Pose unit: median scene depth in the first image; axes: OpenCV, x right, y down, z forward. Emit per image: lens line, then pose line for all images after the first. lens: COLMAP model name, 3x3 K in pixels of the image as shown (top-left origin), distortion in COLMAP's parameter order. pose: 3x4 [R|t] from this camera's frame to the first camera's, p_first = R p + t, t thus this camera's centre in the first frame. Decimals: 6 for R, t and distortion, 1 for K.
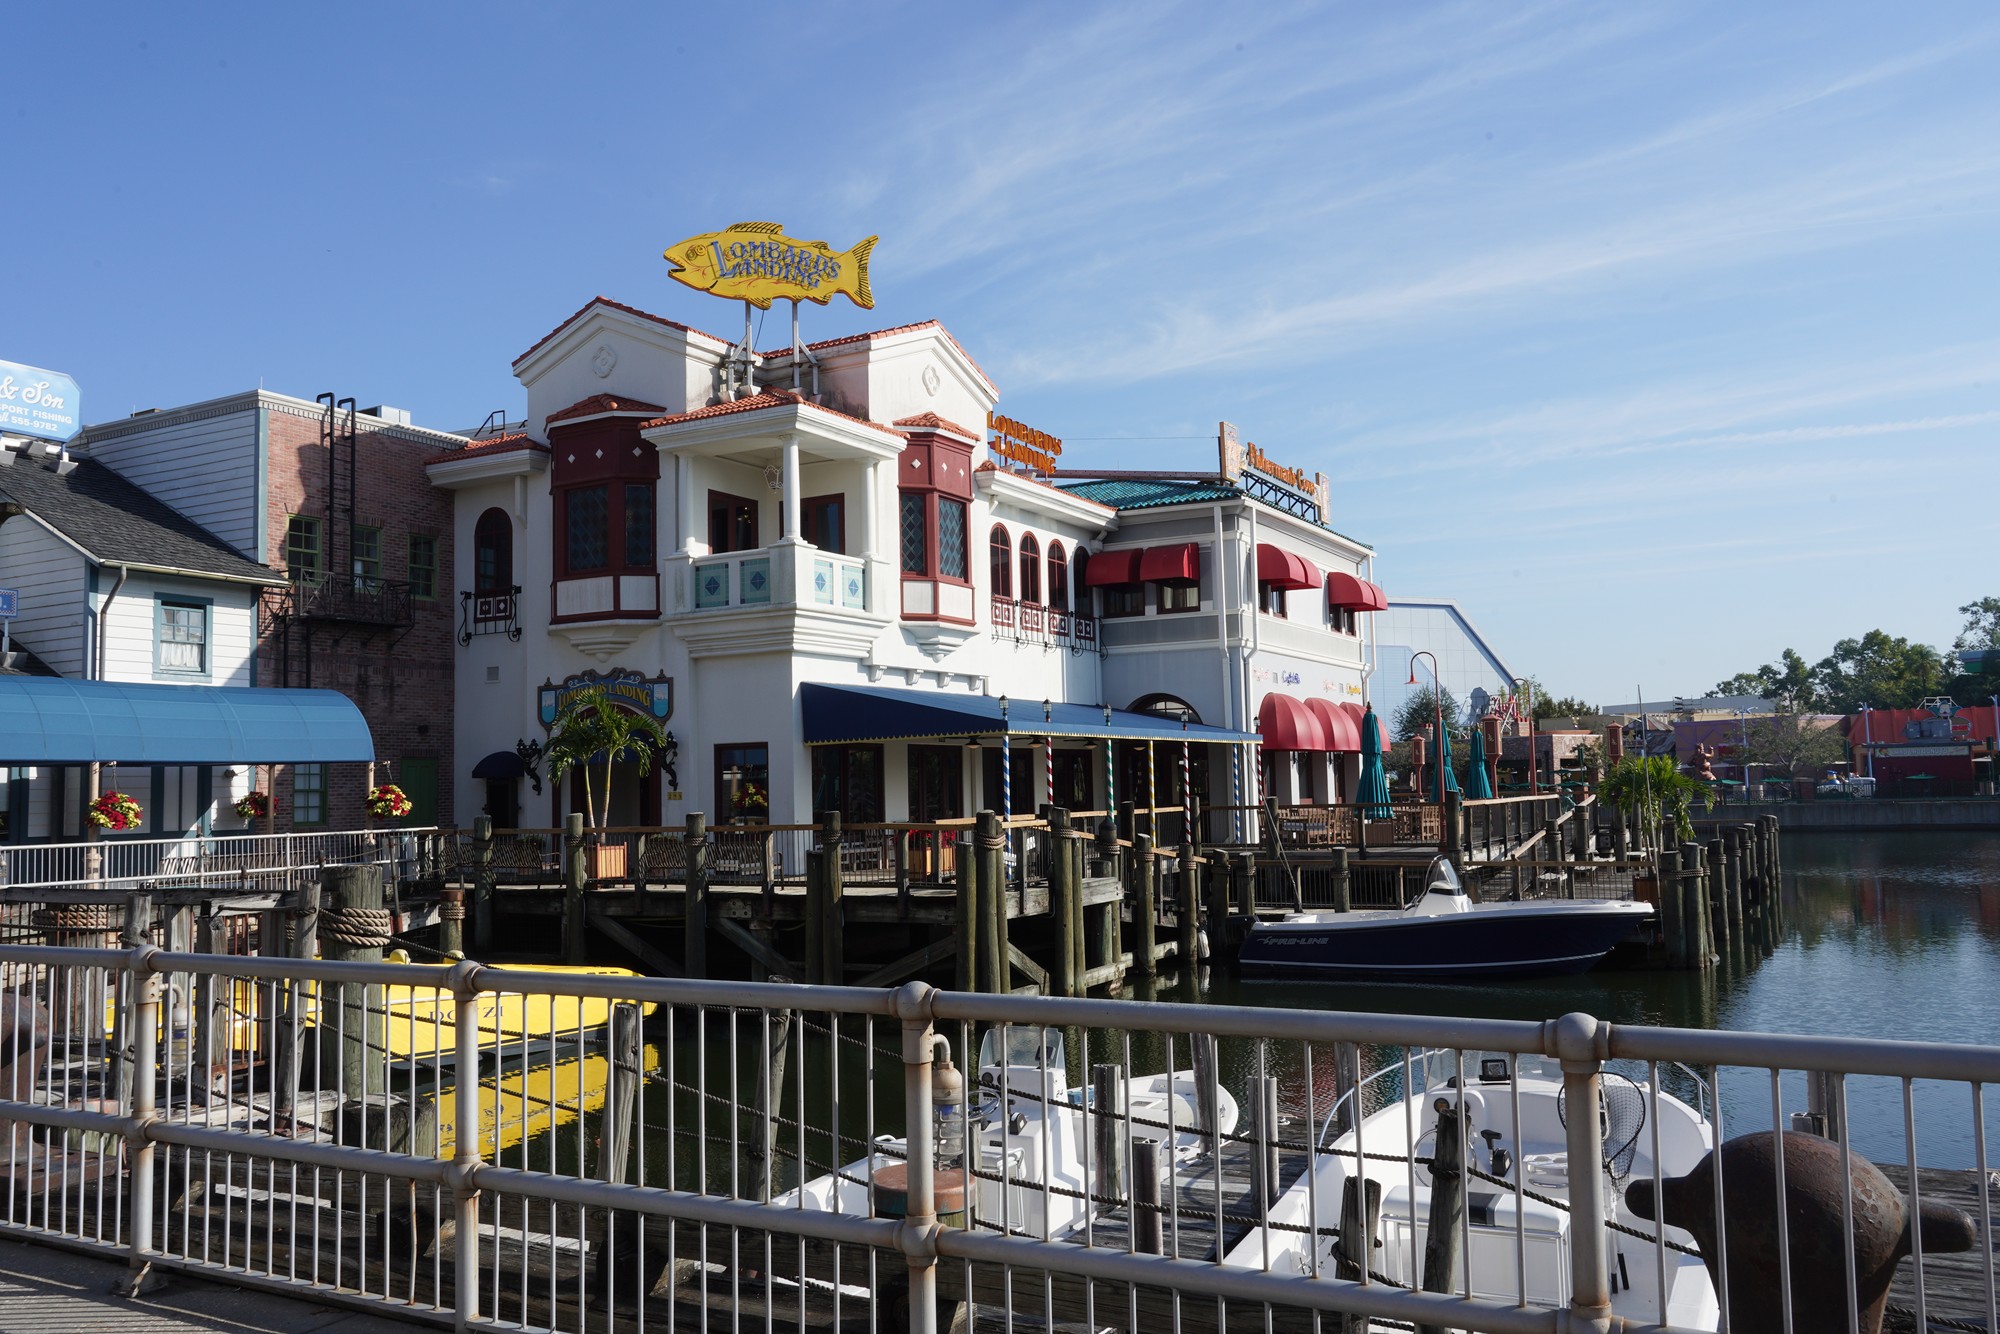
lens RADIAL K [[1568.5, 0, 993.1], [0, 1568.5, 669.3], [0, 0, 1]] dist [-0.020956, 0.026832]
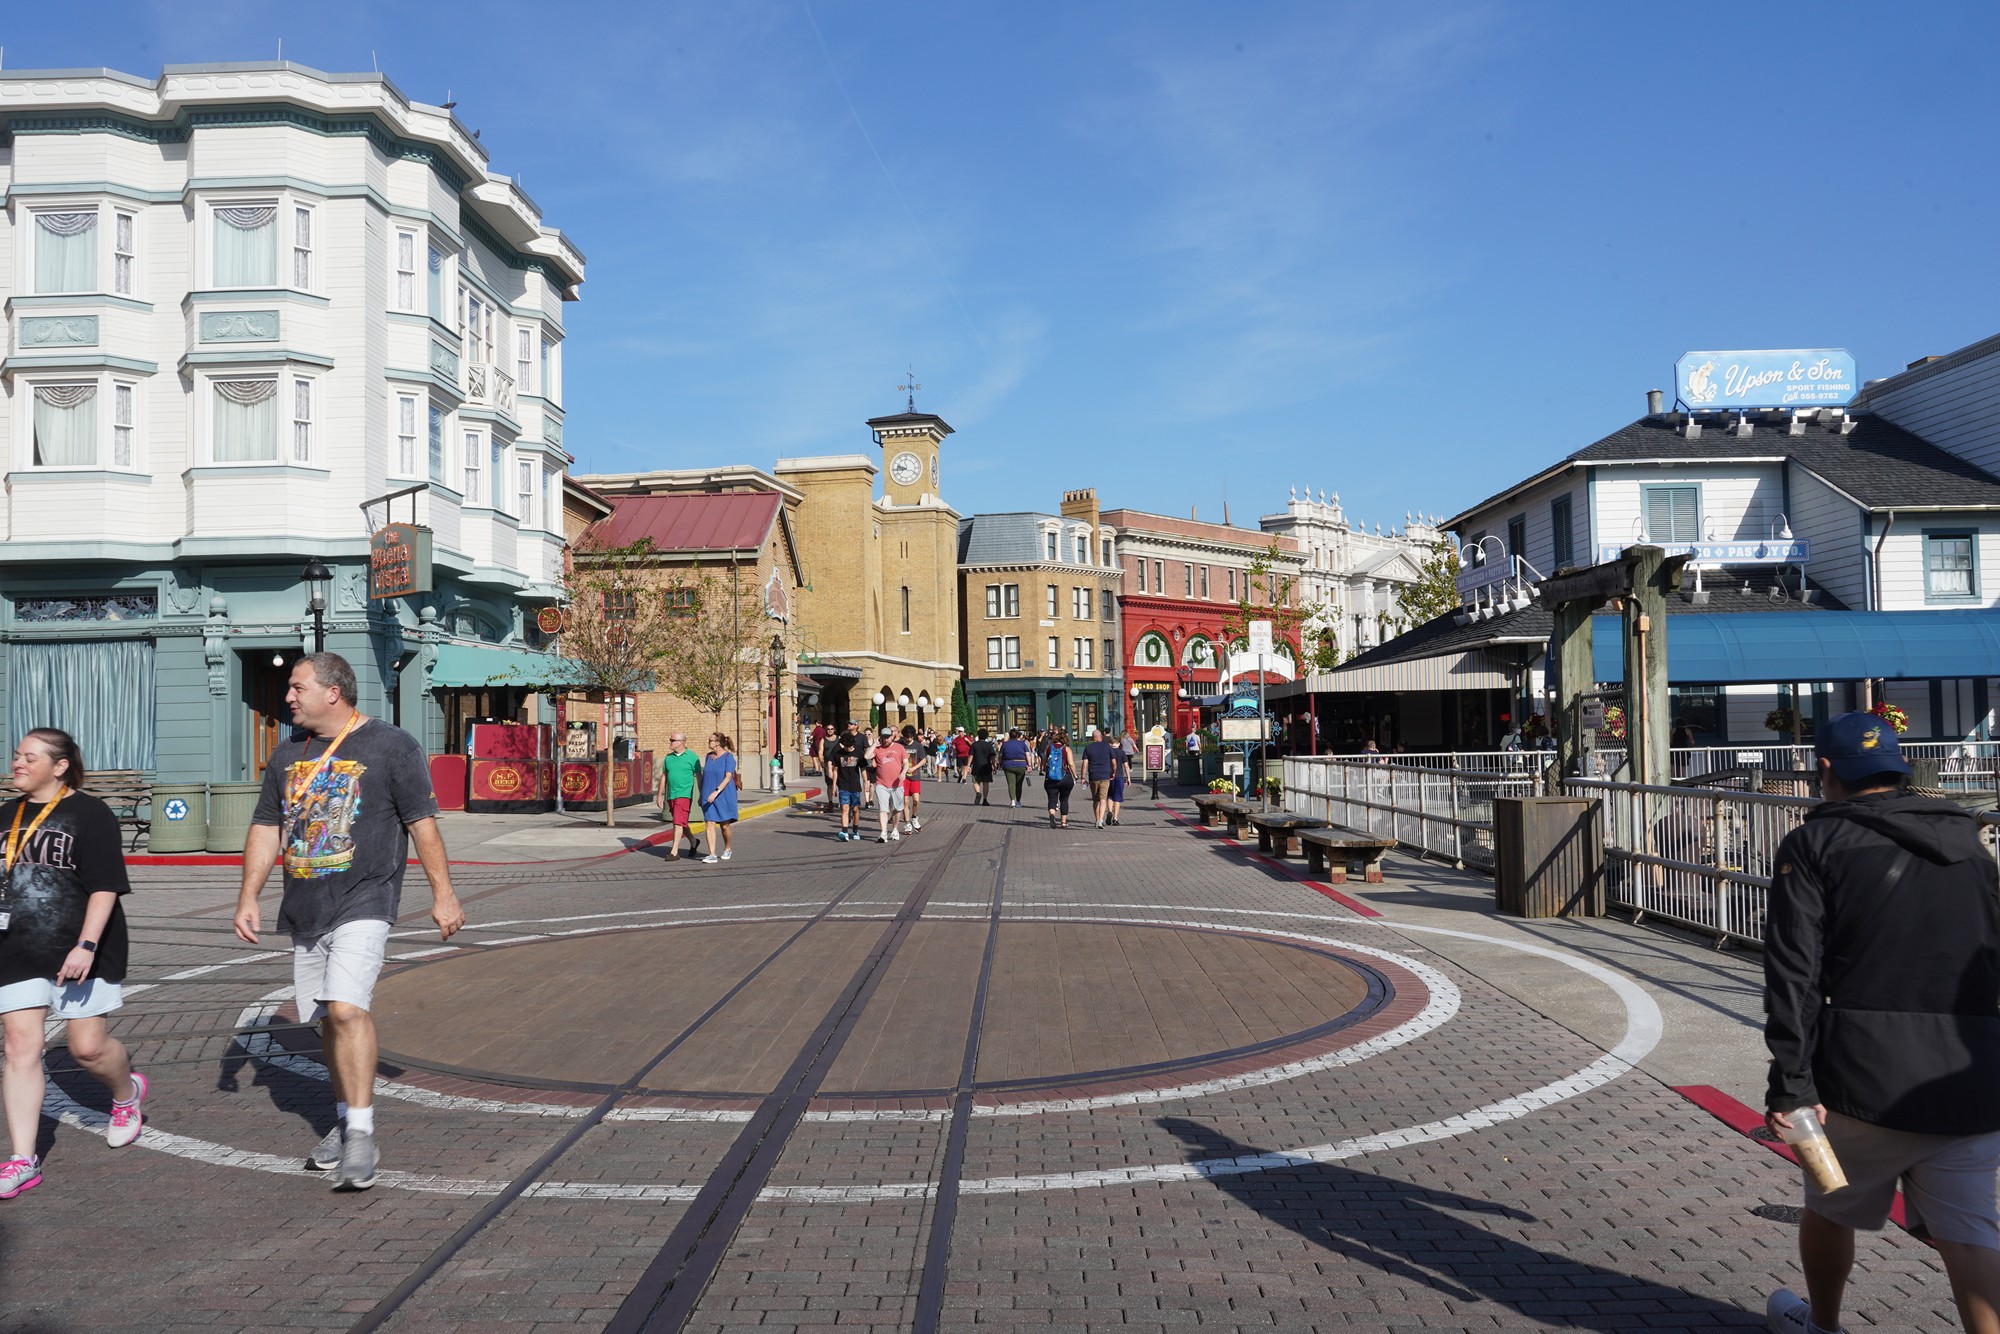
lens RADIAL K [[1568.5, 0, 993.1], [0, 1568.5, 669.3], [0, 0, 1]] dist [-0.020956, 0.026832]
pose [[0.469760, -0.023350, -0.882485, 0.148531], [0.076754, 0.996945, 0.014479, -0.014759], [0.879451, -0.074536, 0.470117, -0.143797]]
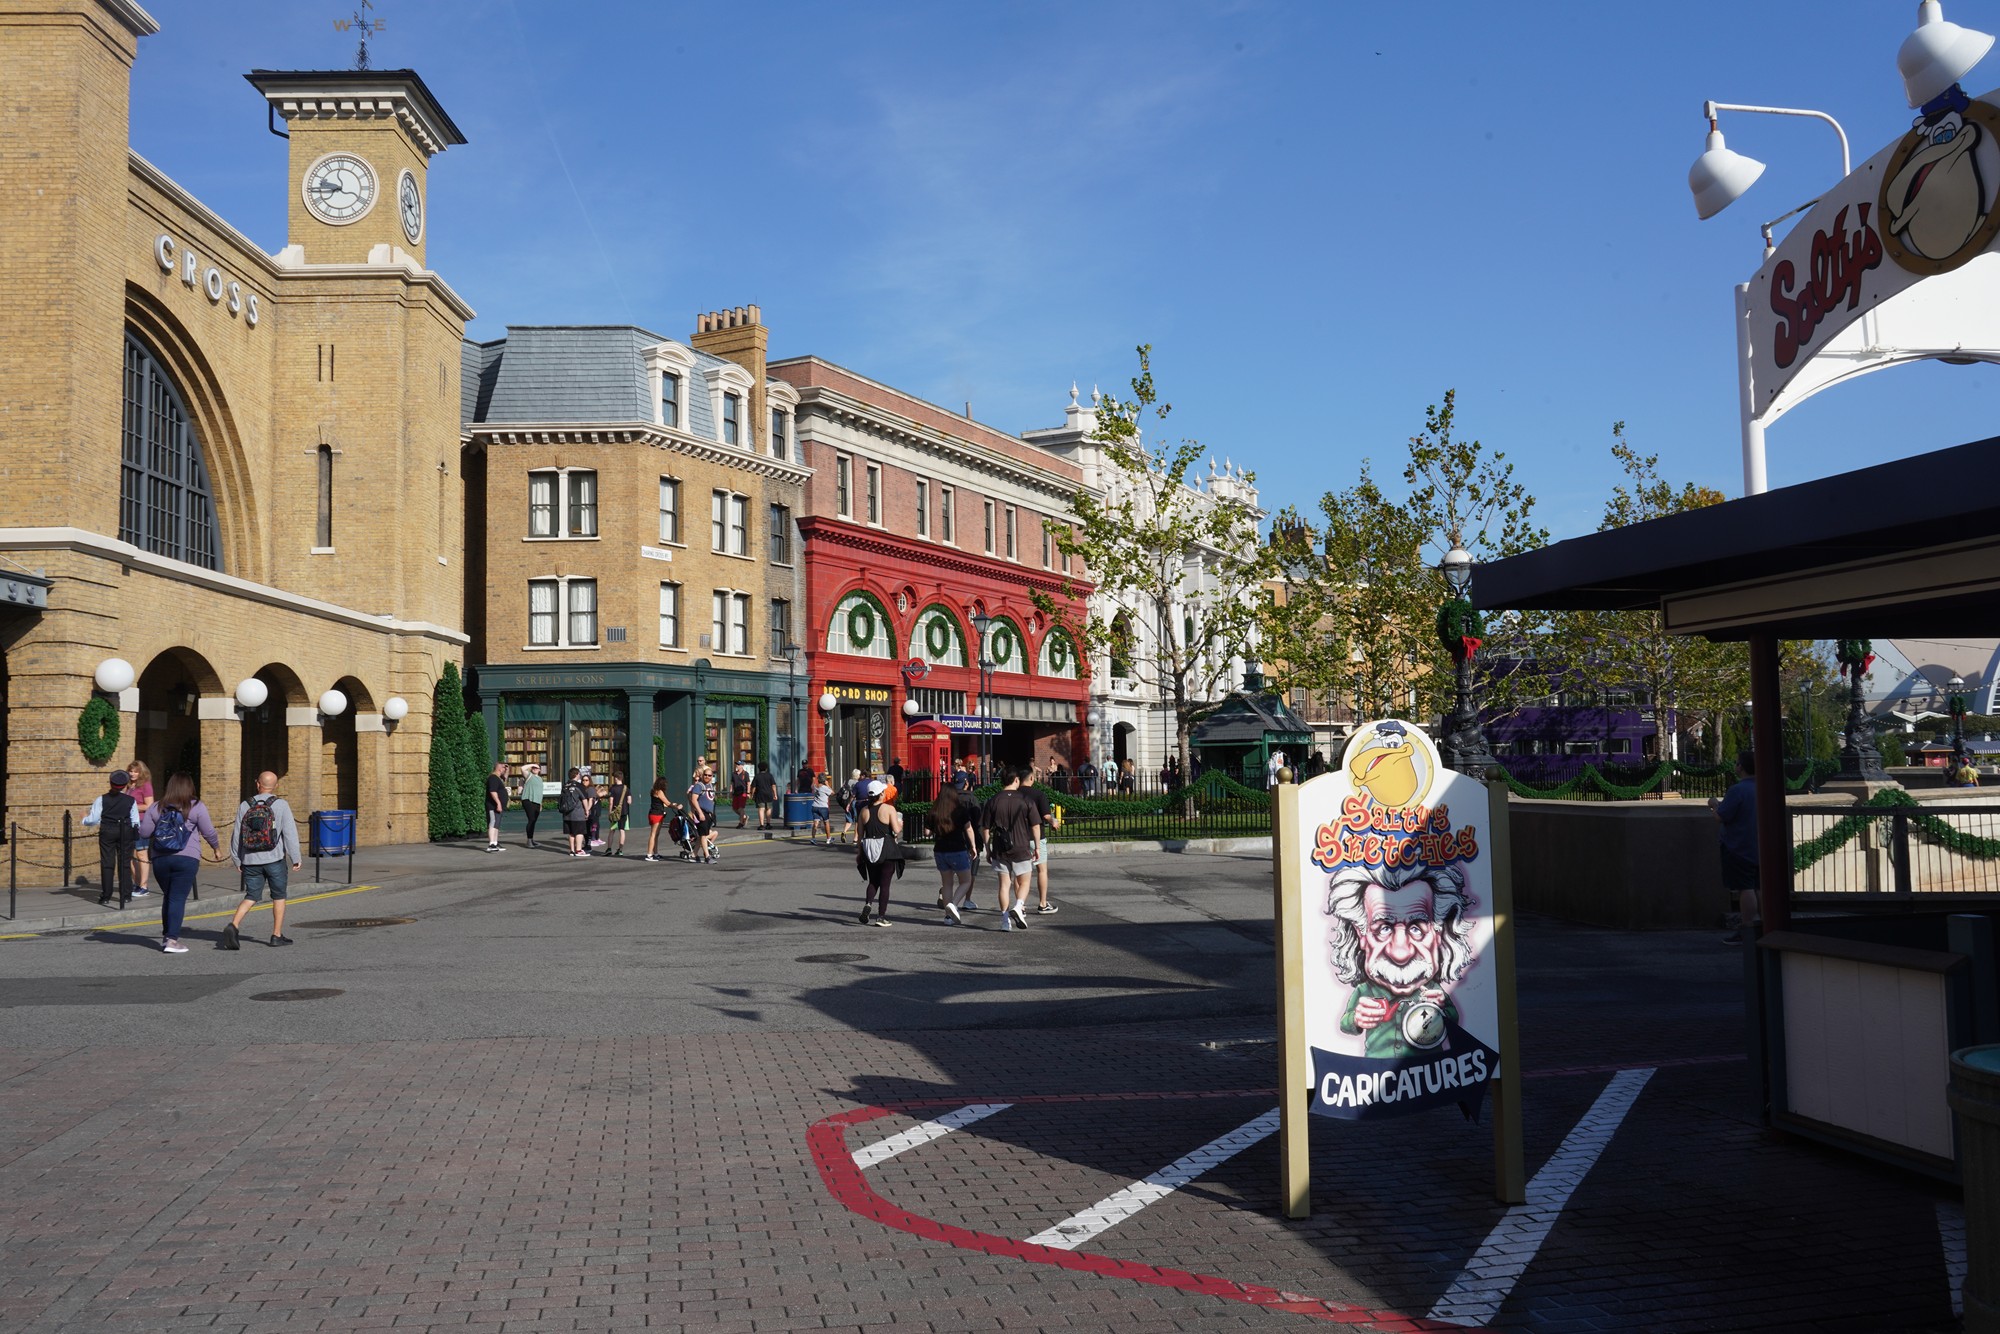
lens RADIAL K [[1568.5, 0, 993.1], [0, 1568.5, 669.3], [0, 0, 1]] dist [-0.020956, 0.026832]
pose [[0.656608, -0.038980, -0.753224, -1.104267], [0.059732, 0.998214, 0.000412, 0.071266], [0.751863, -0.045262, 0.657764, 0.608271]]
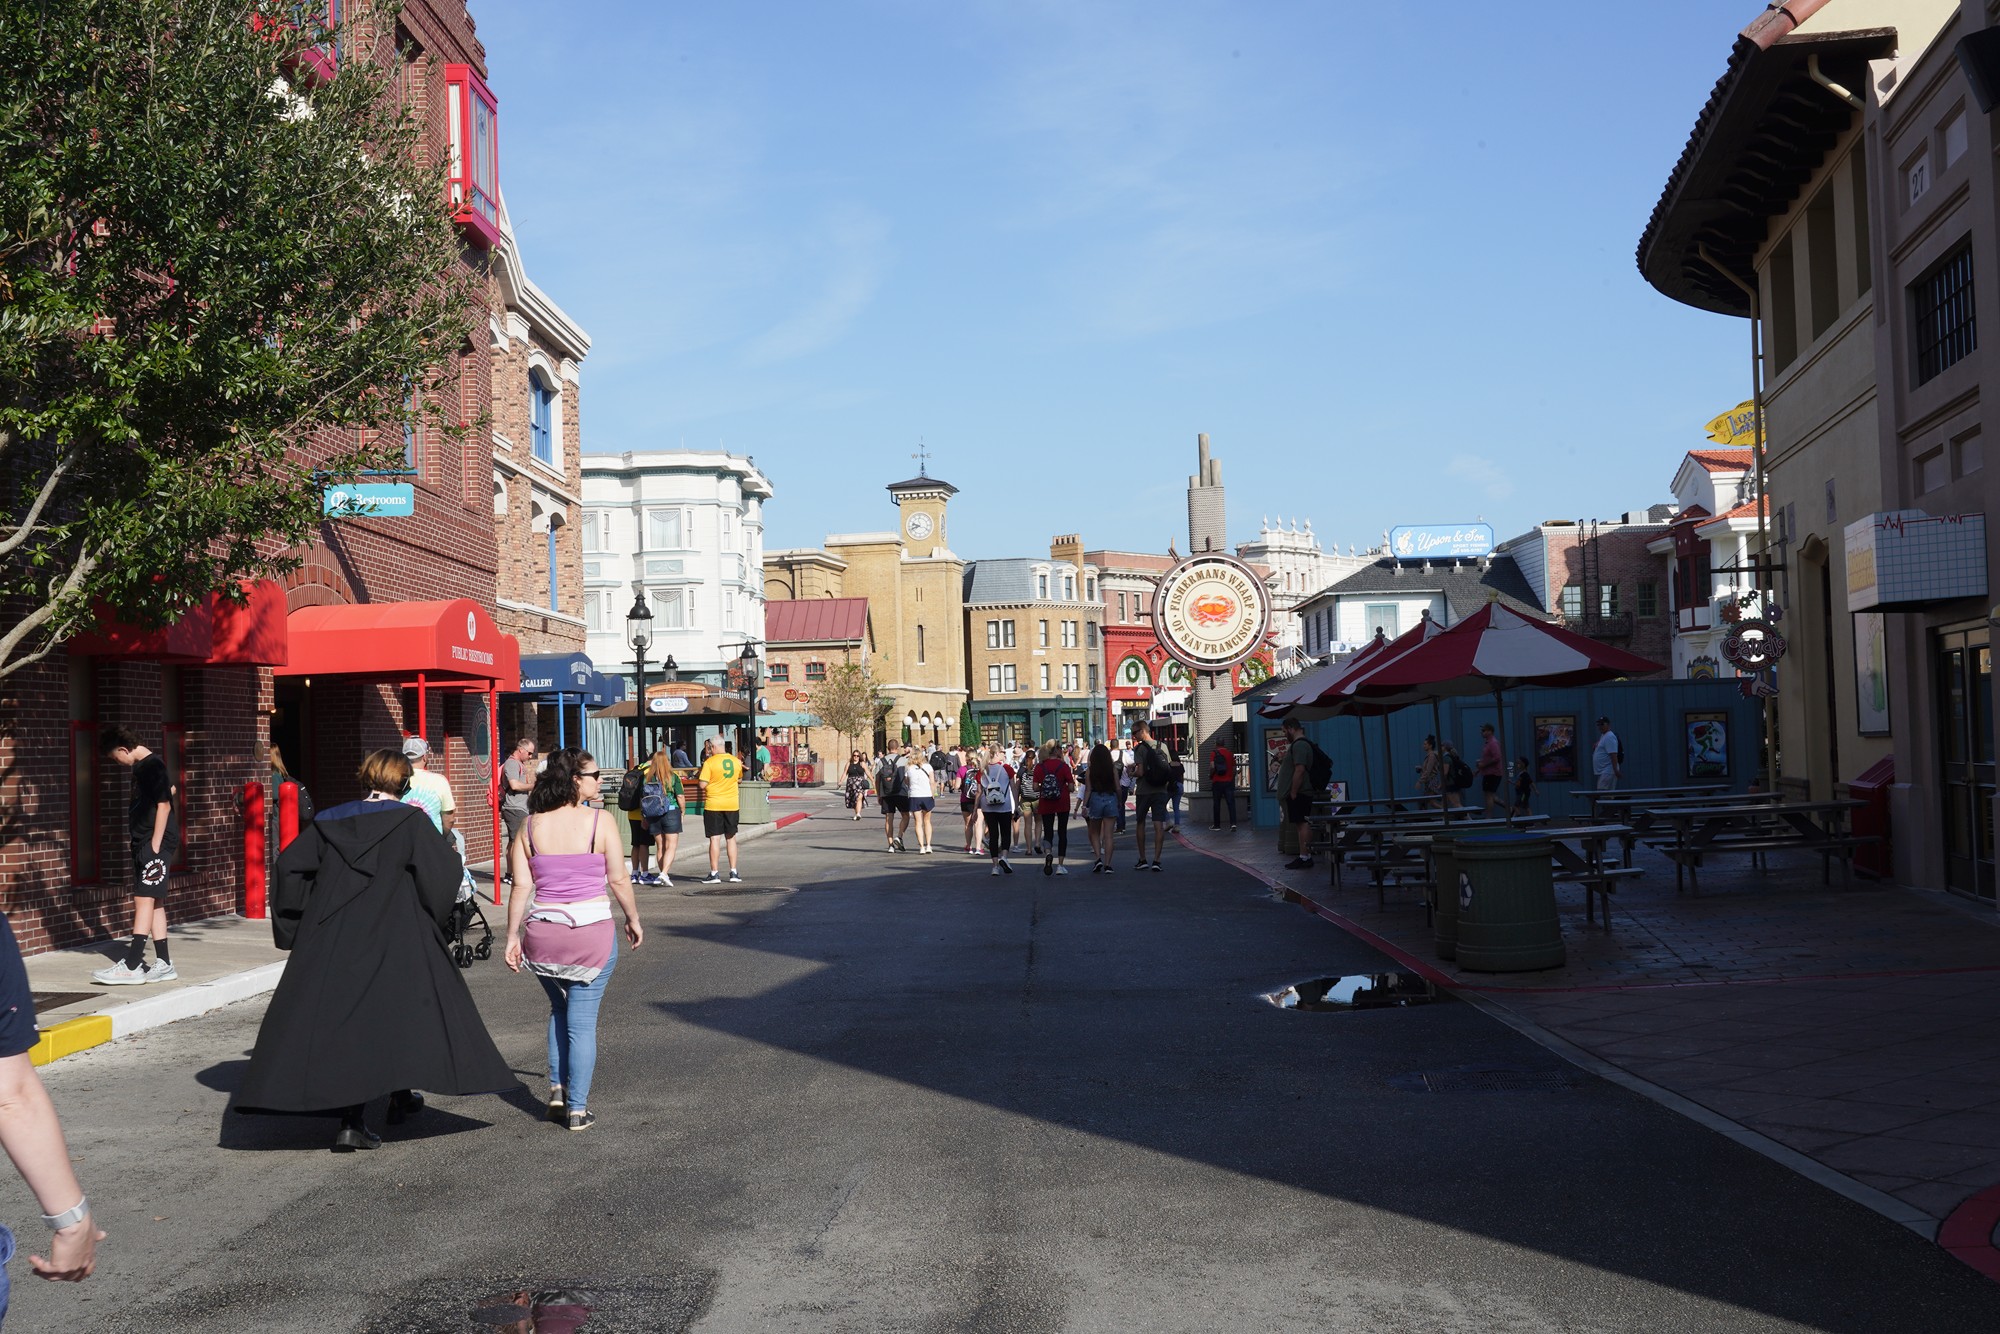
lens RADIAL K [[2151.8, 0, 1000.0], [0, 2151.8, 667.0], [0, 0, 1]] dist [-0.001377, -0.000407]
pose [[0.479254, -0.024403, -0.877337, 1.703241], [0.086814, 0.996029, 0.019719, -0.118144], [0.873372, -0.085615, 0.479470, -1.007818]]
